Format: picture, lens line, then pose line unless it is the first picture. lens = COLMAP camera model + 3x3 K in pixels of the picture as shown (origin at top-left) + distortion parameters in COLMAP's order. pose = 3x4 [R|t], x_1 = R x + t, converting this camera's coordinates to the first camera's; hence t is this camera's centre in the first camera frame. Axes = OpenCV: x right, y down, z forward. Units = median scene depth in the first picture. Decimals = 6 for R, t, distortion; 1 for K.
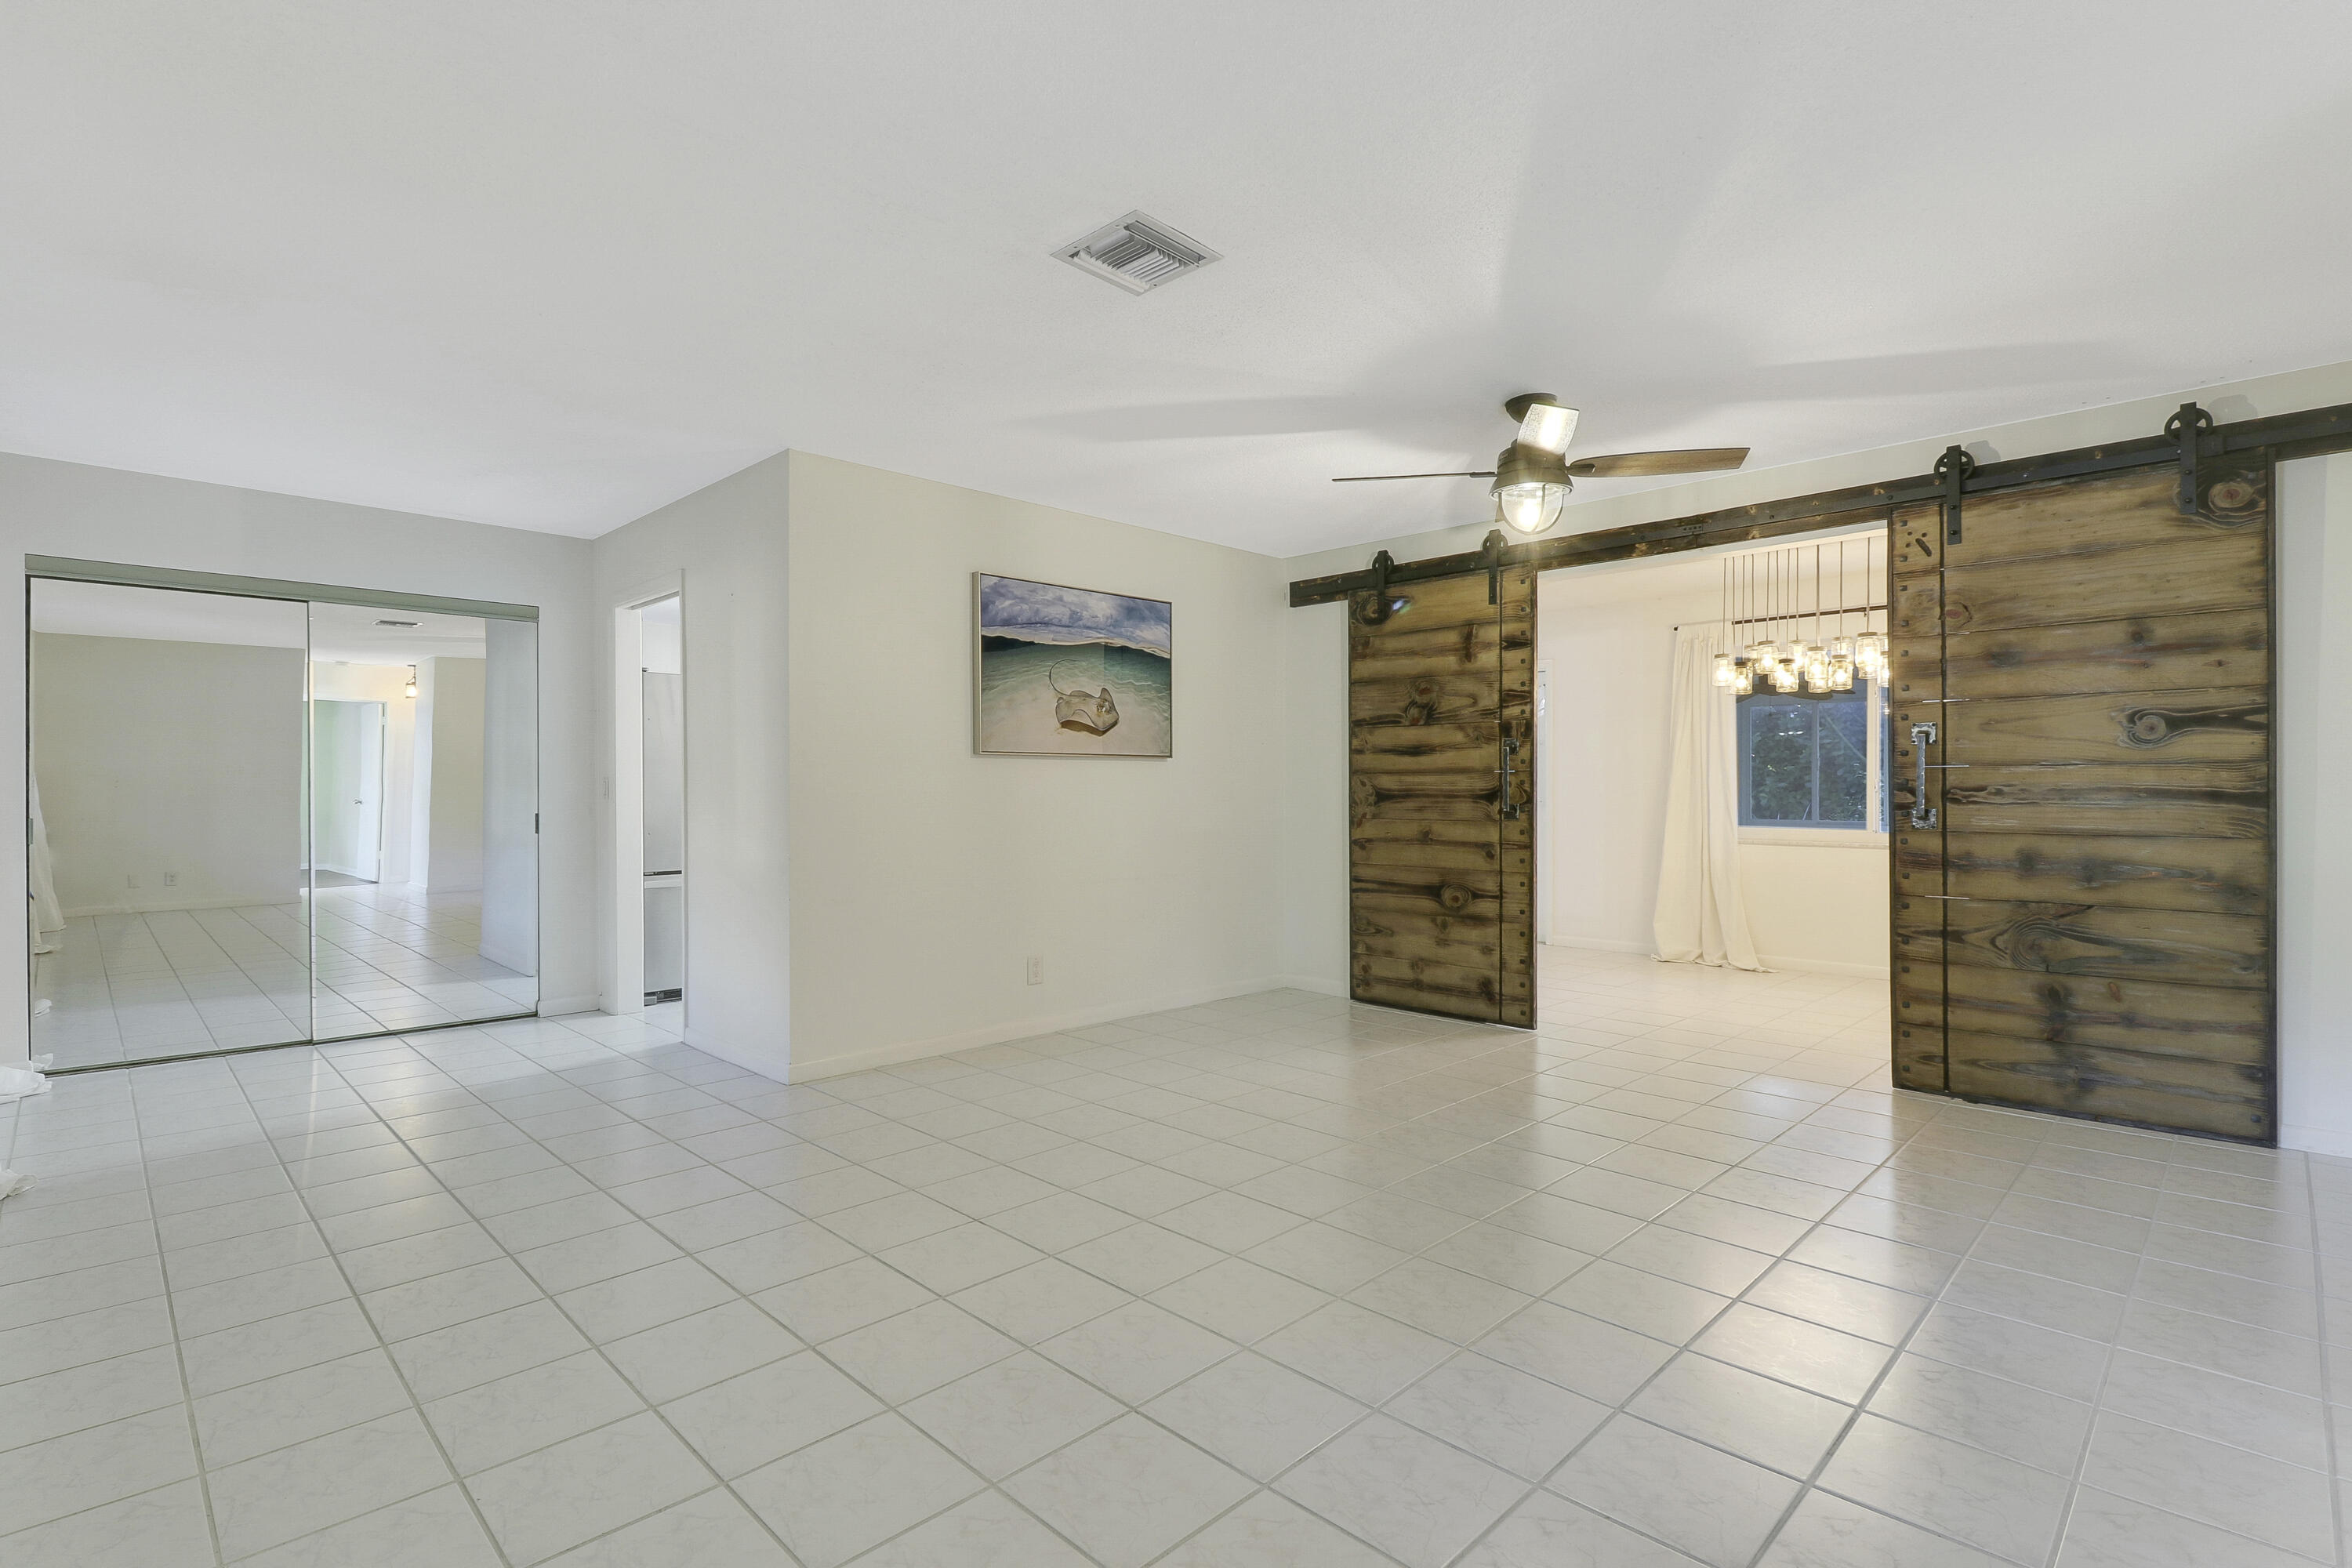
lens RADIAL K [[1104.3, 0, 1176.0], [0, 1104.3, 784.0], [0, 0, 1]] dist [0.003861, -0.017761]
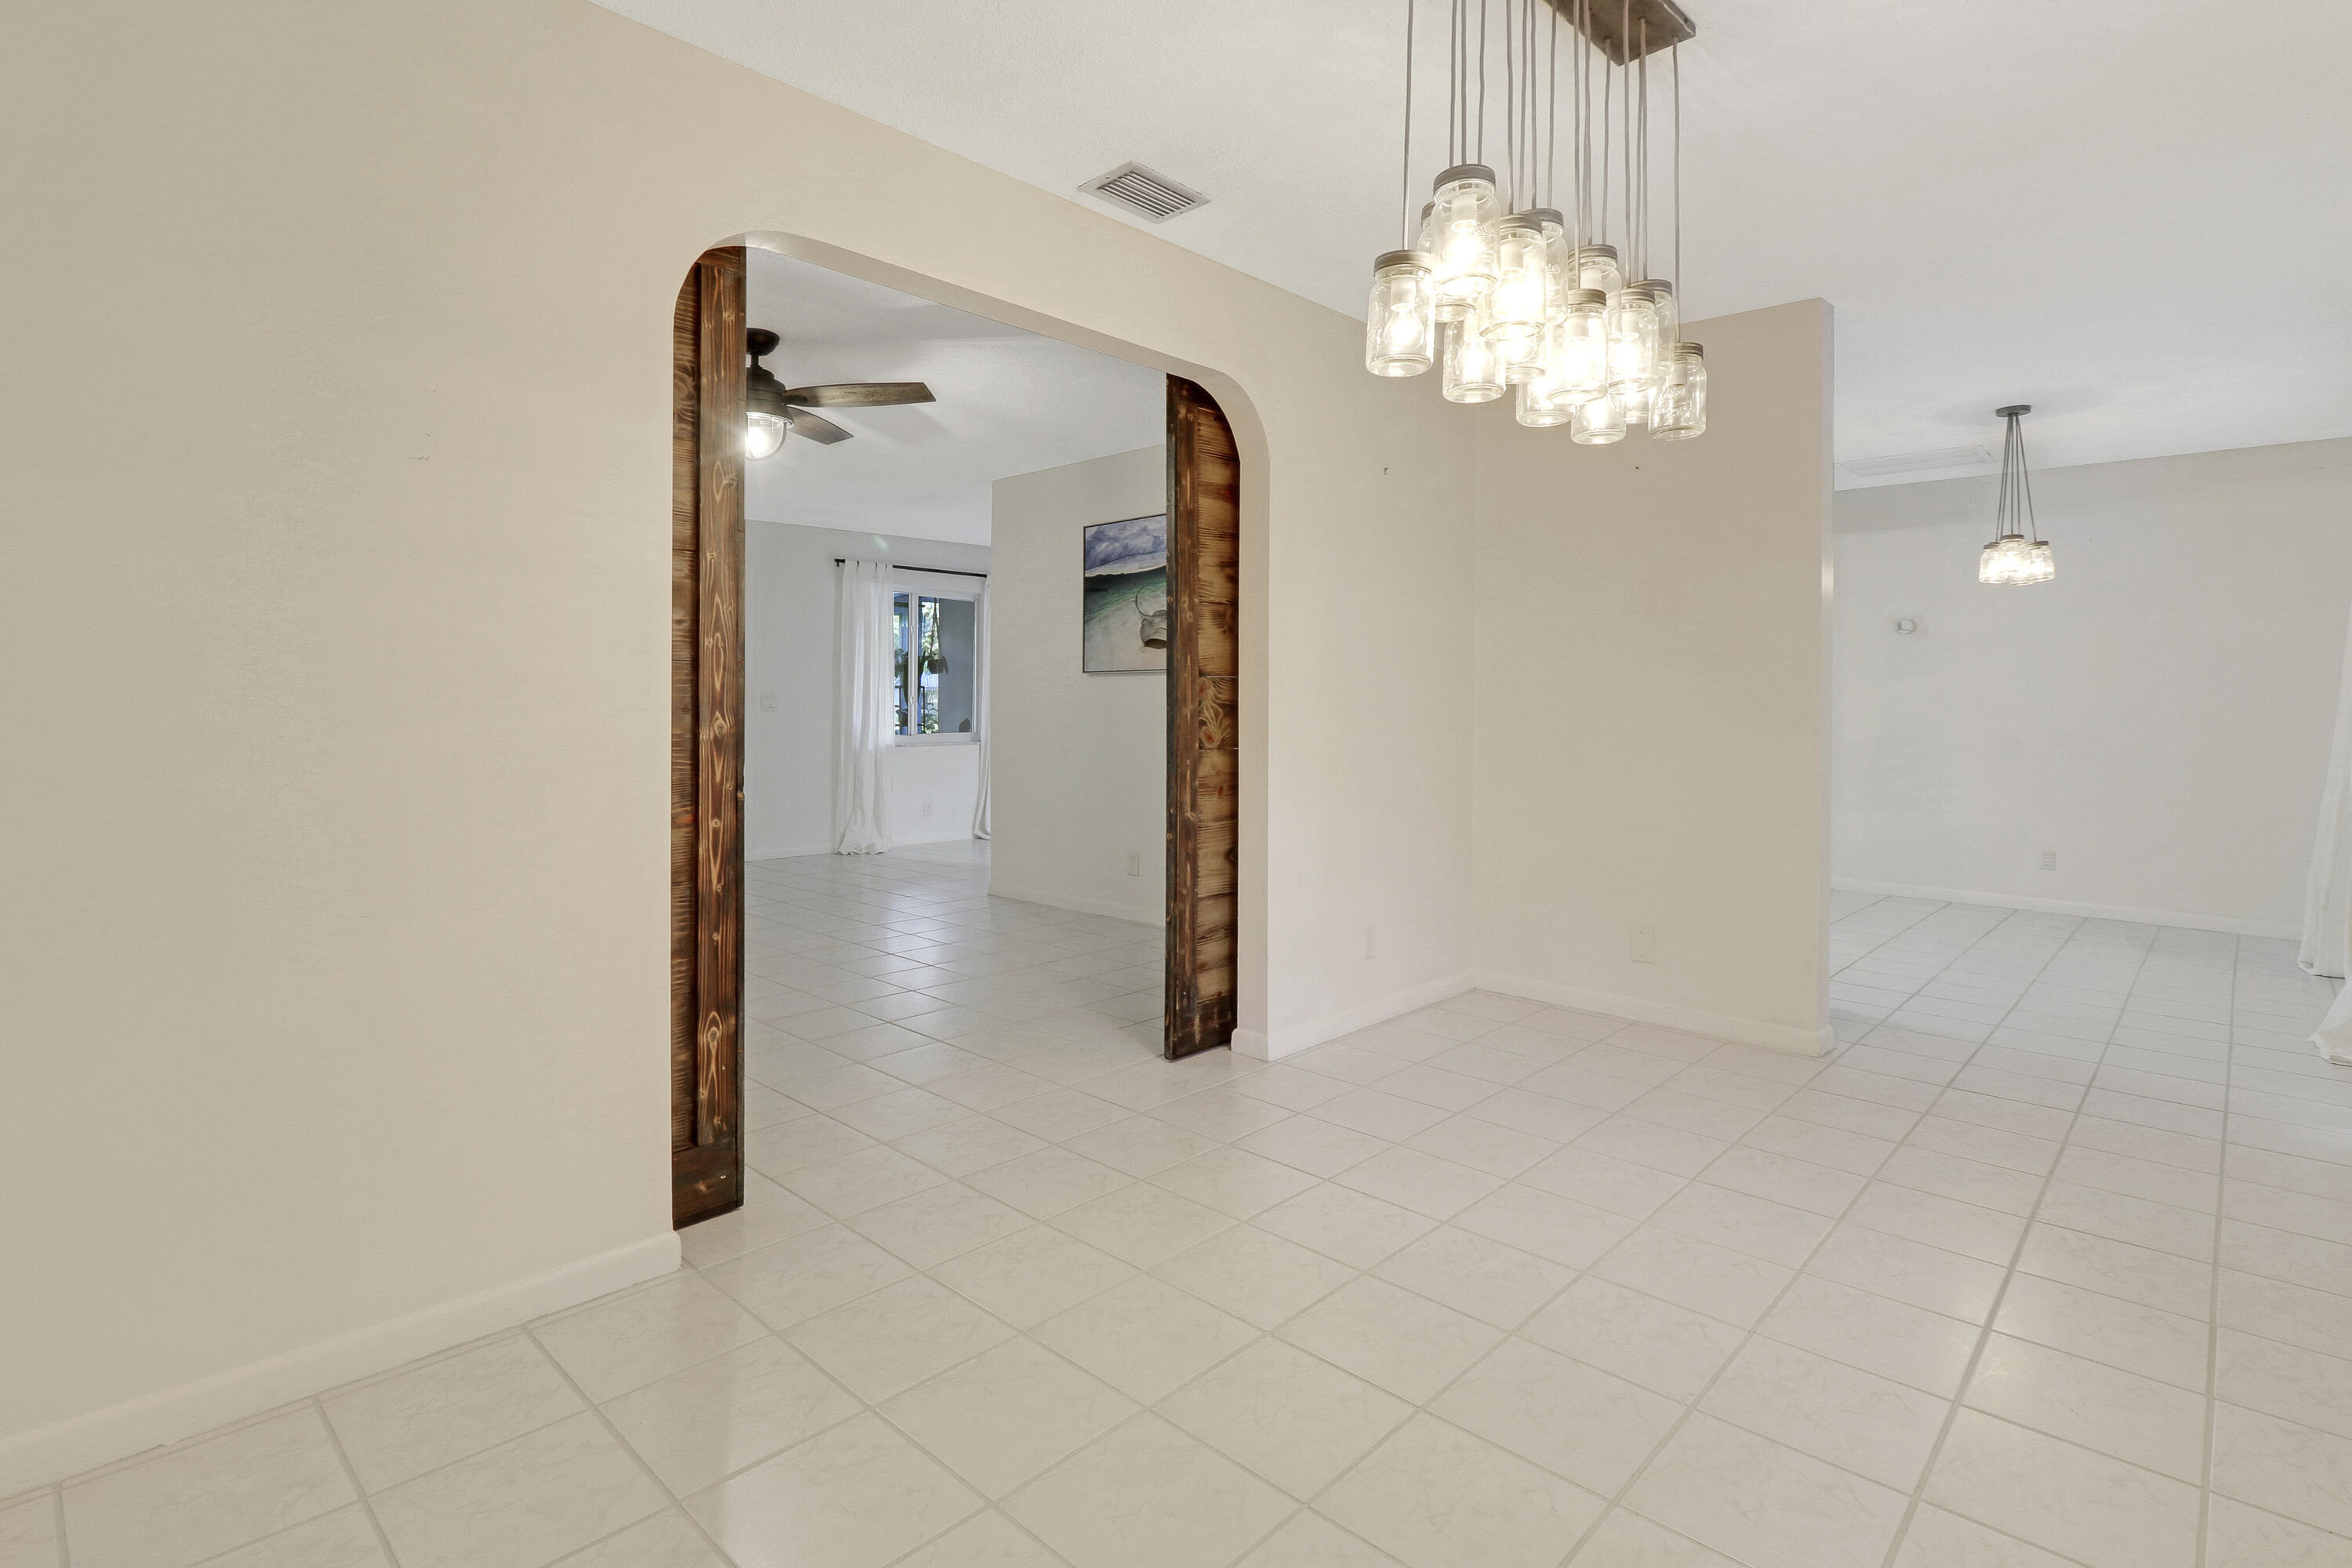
lens RADIAL K [[1157.6, 0, 1168.7], [0, 1157.6, 720.2], [0, 0, 1]] dist [-0.001005, 0.000104]
pose [[0.022944, 0.010346, -0.999683, 1.037348], [-0.006167, 0.999929, 0.010207, 0.010143], [0.999718, 0.005931, 0.023006, 0.989088]]
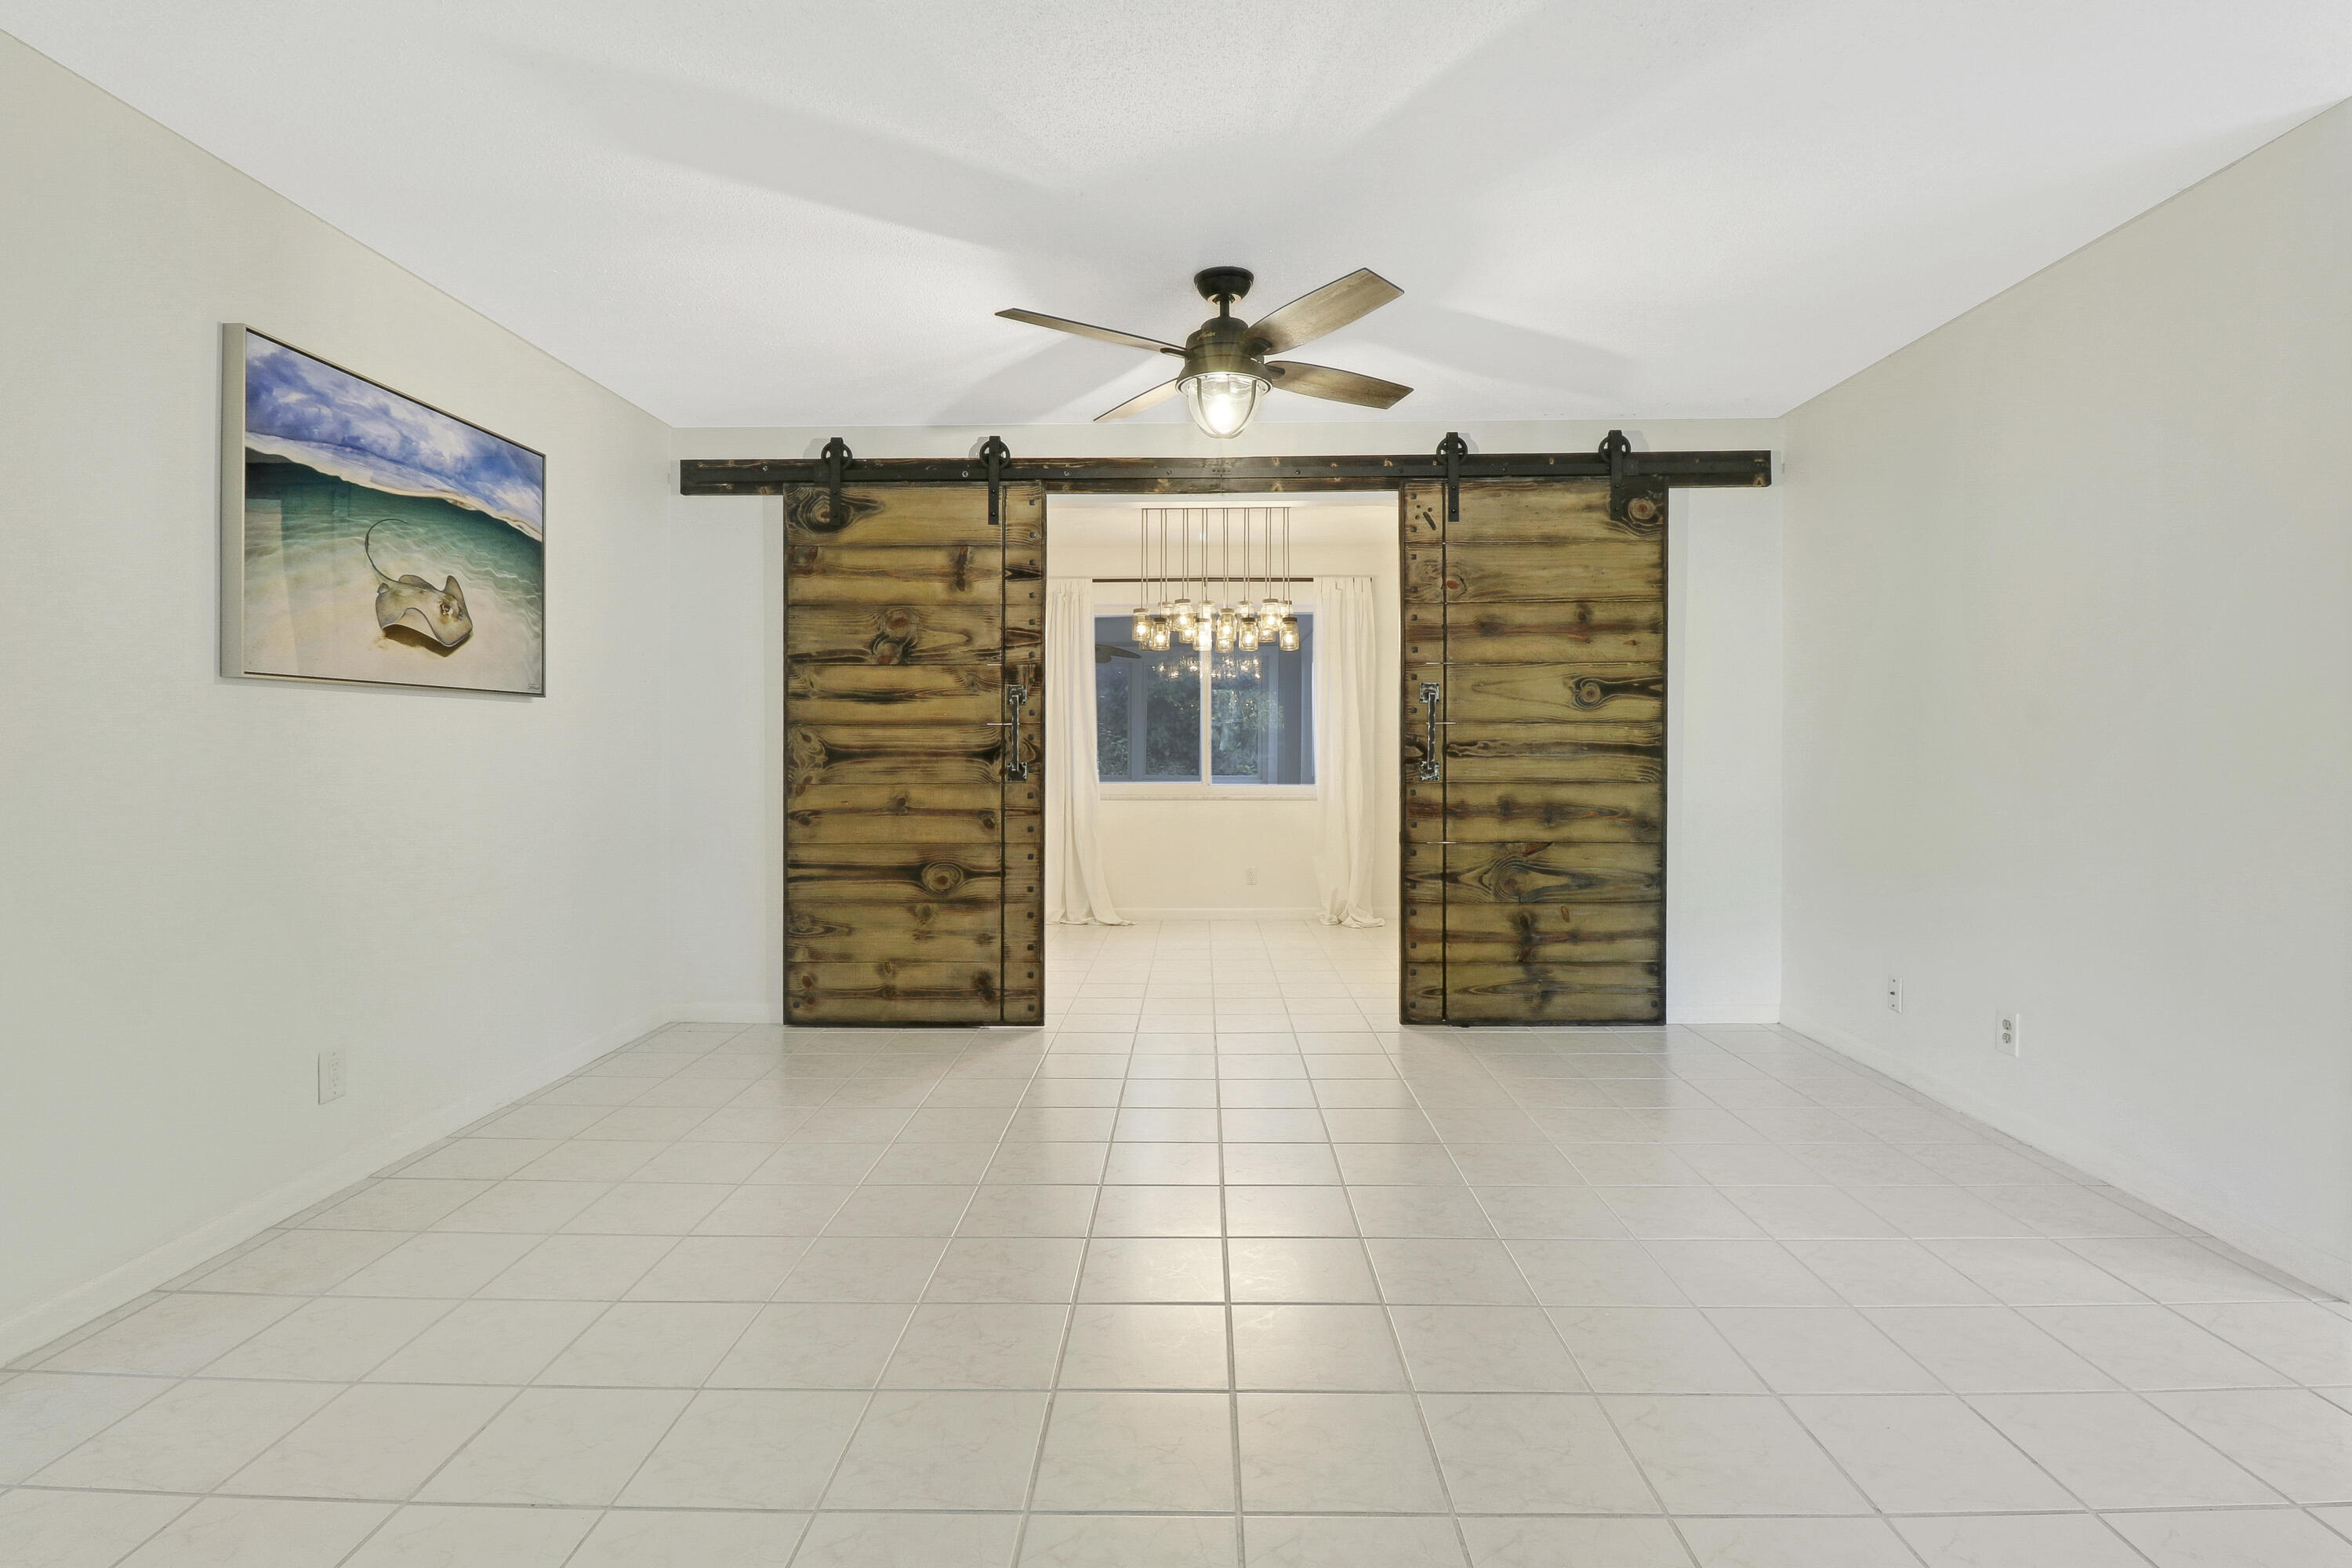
lens RADIAL K [[1129.9, 0, 1179.8], [0, 1129.9, 735.1], [0, 0, 1]] dist [-0.002754, -0.001274]
pose [[0.716623, 0.006249, 0.697433, -0.213695], [-0.000647, 0.999965, -0.008295, 0.004119], [-0.697461, 0.005493, 0.716602, 0.295284]]
